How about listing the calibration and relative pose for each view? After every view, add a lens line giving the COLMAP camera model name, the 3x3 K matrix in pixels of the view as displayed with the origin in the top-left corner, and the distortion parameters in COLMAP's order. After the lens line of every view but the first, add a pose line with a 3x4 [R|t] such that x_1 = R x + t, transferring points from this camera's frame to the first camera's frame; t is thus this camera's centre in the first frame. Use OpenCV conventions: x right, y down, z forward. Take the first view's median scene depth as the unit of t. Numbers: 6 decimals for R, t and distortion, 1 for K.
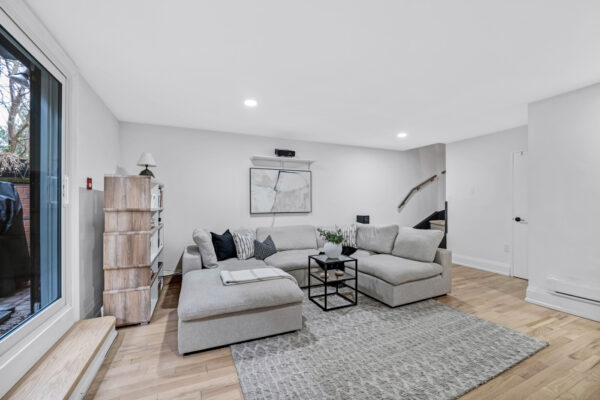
lens RADIAL K [[249.7, 0, 295.5], [0, 249.7, 200.8], [0, 0, 1]] dist [-0.006767, 0.000805]
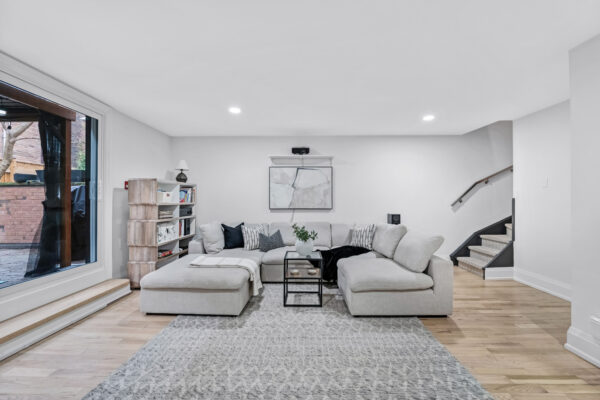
lens RADIAL K [[249.7, 0, 295.8], [0, 249.7, 199.0], [0, 0, 1]] dist [-0.006767, 0.000805]
pose [[0.906620, 0.003645, -0.421932, 0.556554], [-0.000394, 0.999970, 0.007793, -0.001466], [0.421948, -0.006899, 0.906594, 0.096465]]
